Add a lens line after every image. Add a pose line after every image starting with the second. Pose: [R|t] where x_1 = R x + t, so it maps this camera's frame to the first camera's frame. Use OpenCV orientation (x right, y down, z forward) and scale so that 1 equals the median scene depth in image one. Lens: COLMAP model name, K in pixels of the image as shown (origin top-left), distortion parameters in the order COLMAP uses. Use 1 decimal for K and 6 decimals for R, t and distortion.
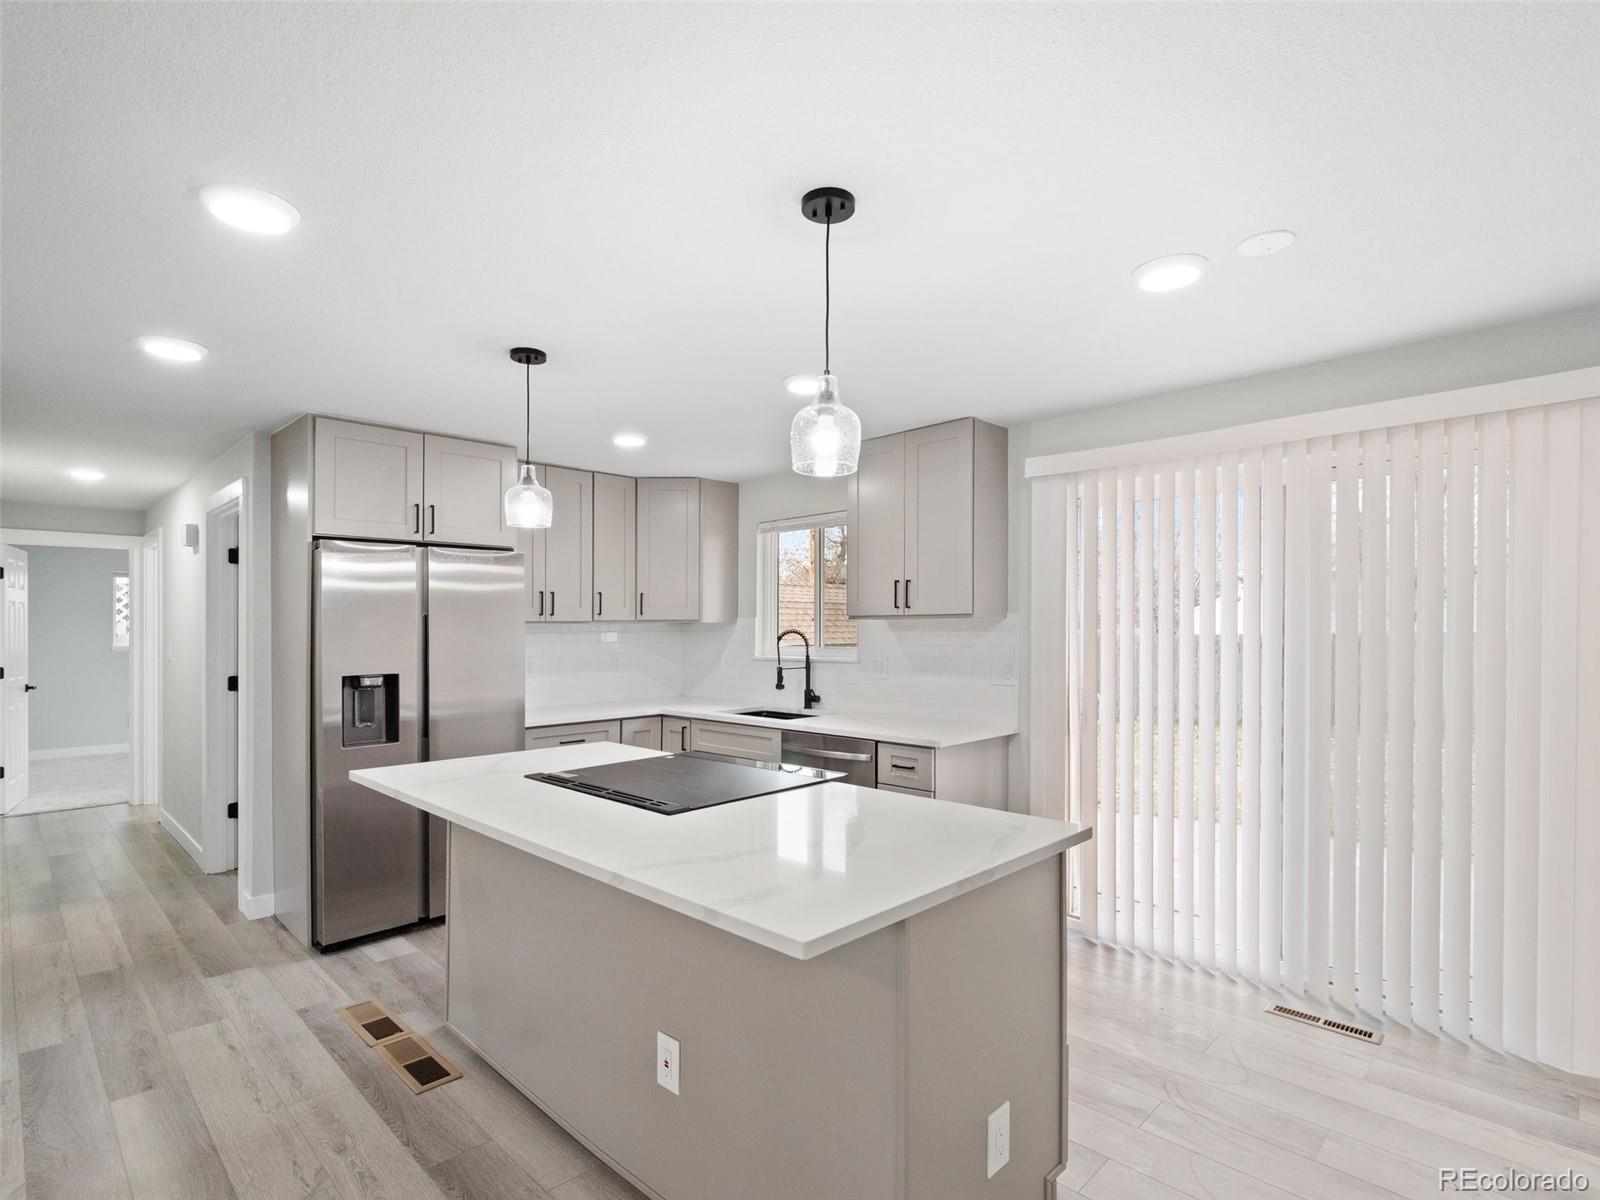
lens RADIAL K [[800.7, 0, 810.3], [0, 800.7, 625.7], [0, 0, 1]] dist [-0.006454, 0.000823]
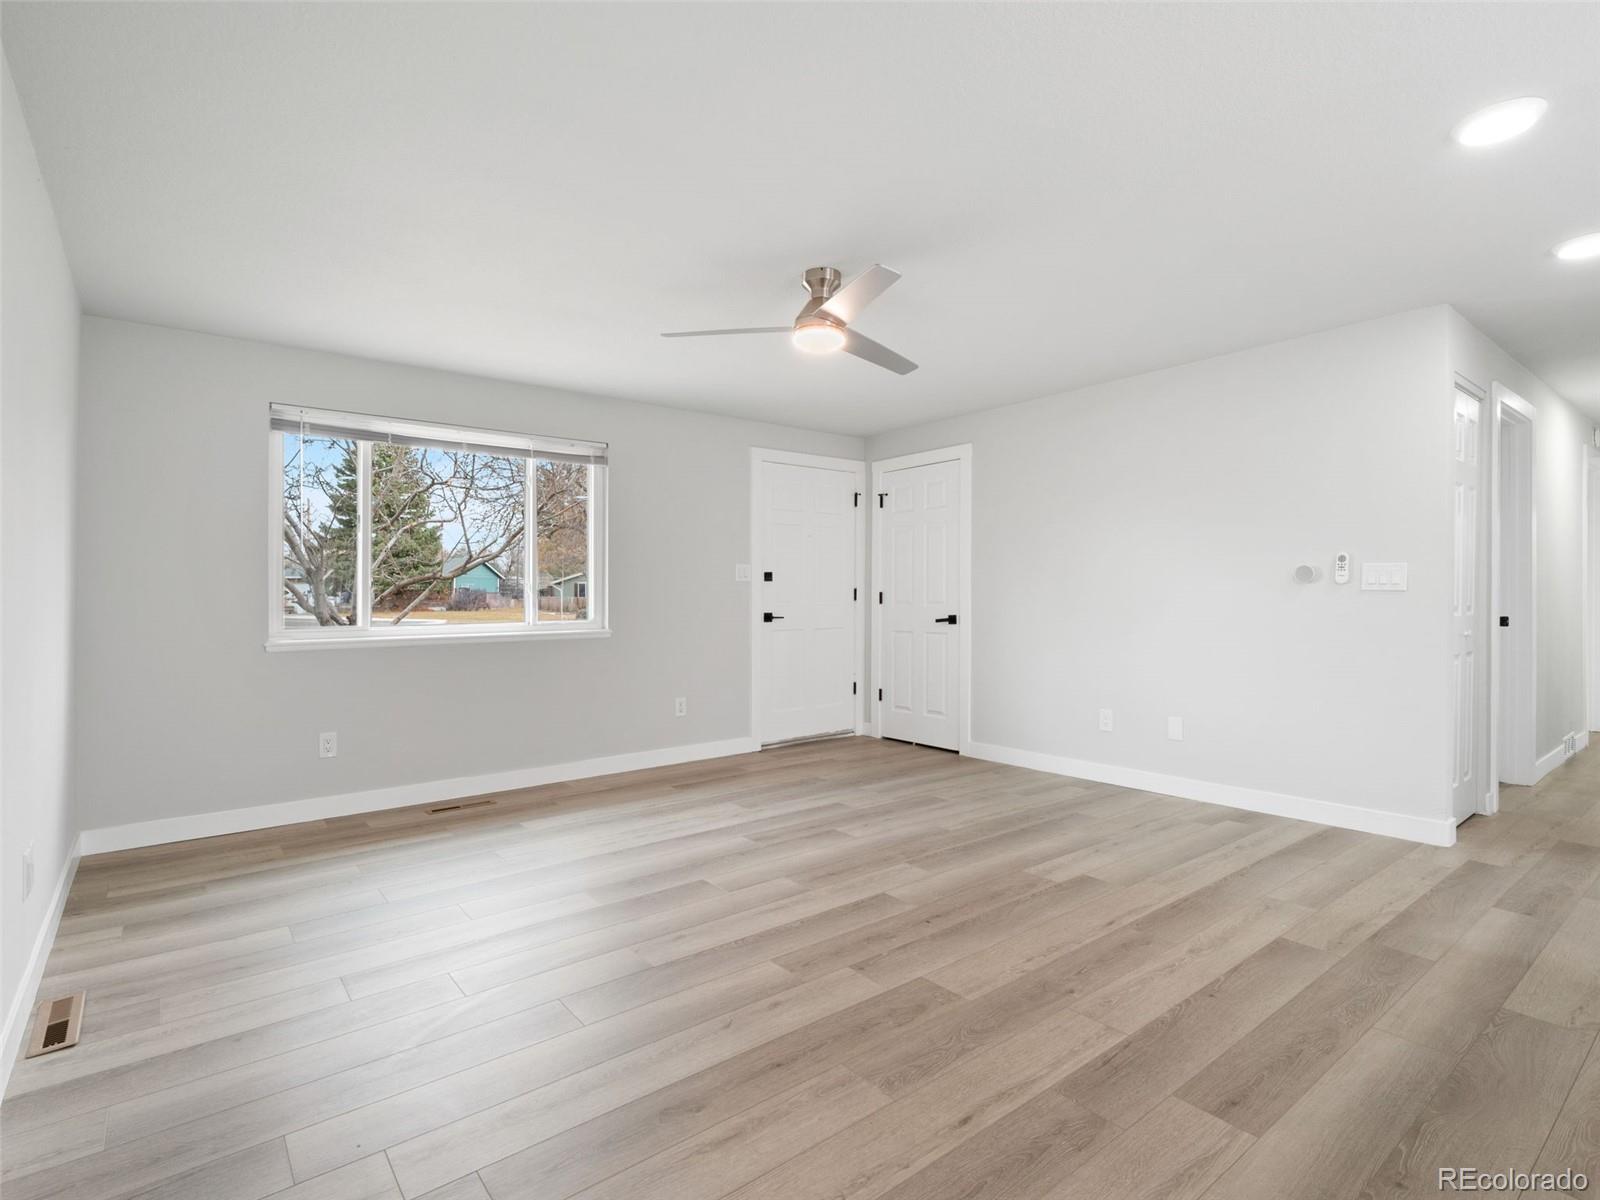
lens RADIAL K [[800.7, 0, 779.8], [0, 800.7, 599.0], [0, 0, 1]] dist [-0.006454, 0.000823]
pose [[-0.149981, 0.013673, -0.988594, 0.284072], [0.005017, 0.999902, 0.013069, 0.069108], [0.988676, -0.003000, -0.150035, 0.071722]]
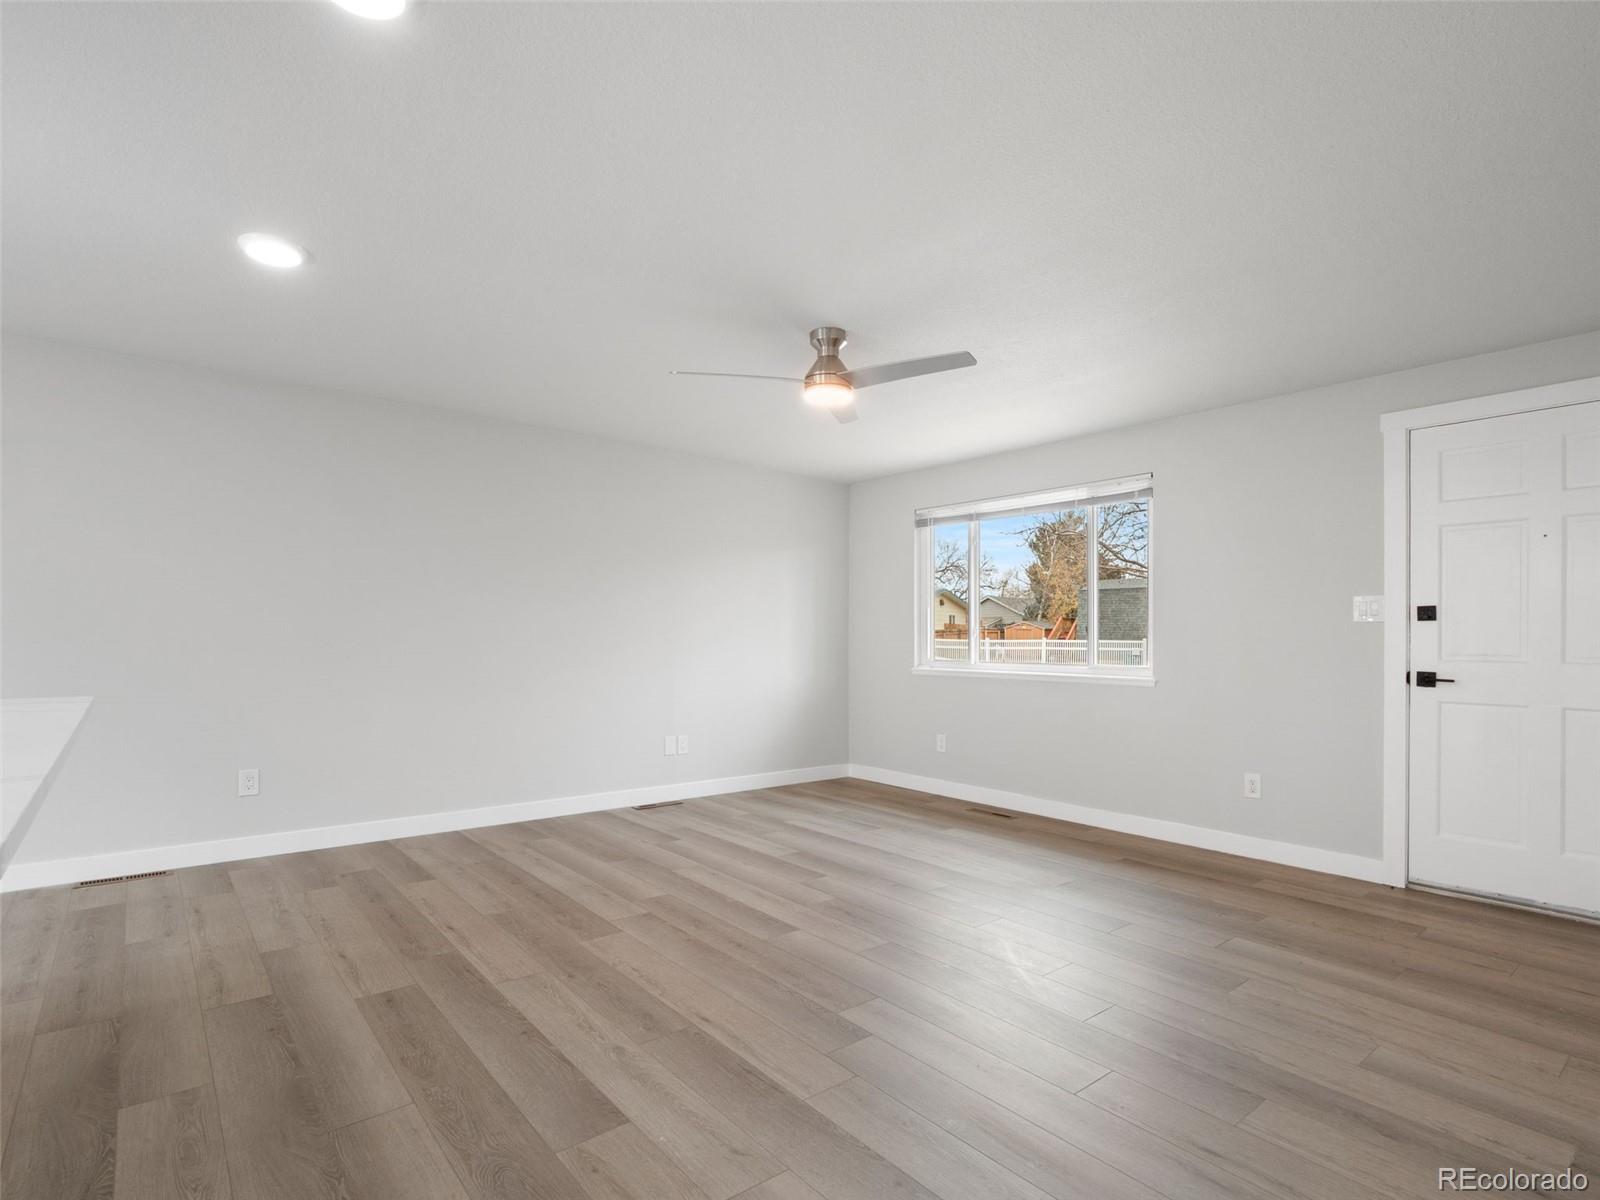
lens RADIAL K [[800.7, 0, 794.7], [0, 800.7, 611.7], [0, 0, 1]] dist [-0.006454, 0.000823]
pose [[-0.993053, -0.000824, 0.117665, -0.588384], [-0.004586, 0.999487, -0.031700, 0.077382], [-0.117579, -0.032020, -0.992547, 0.851420]]
